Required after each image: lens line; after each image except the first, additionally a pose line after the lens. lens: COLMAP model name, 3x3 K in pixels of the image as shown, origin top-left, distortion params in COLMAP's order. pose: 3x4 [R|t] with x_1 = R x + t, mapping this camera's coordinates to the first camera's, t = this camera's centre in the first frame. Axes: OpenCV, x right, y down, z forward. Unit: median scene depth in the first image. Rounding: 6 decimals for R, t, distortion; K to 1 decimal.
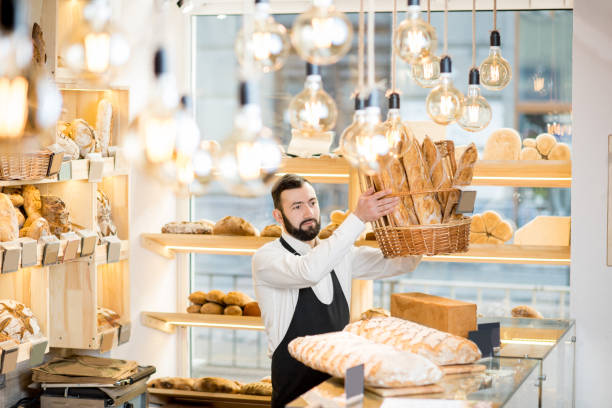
lens RADIAL K [[1562.3, 0, 306.0], [0, 1562.3, 204.0], [0, 0, 1]] dist [-0.089580, -0.269125]
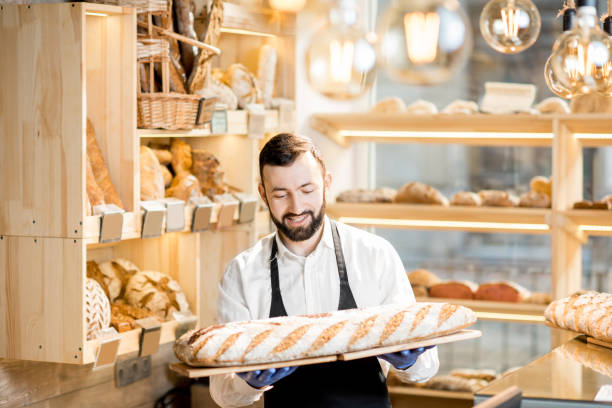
lens RADIAL K [[1597.8, 0, 306.0], [0, 1597.8, 204.0], [0, 0, 1]] dist [-0.068533, -0.550745]
pose [[0.992447, 0.003427, -0.122626, 0.000562], [-0.004054, 0.999980, -0.004858, 0.028376], [0.122606, 0.005319, 0.992441, 0.137743]]
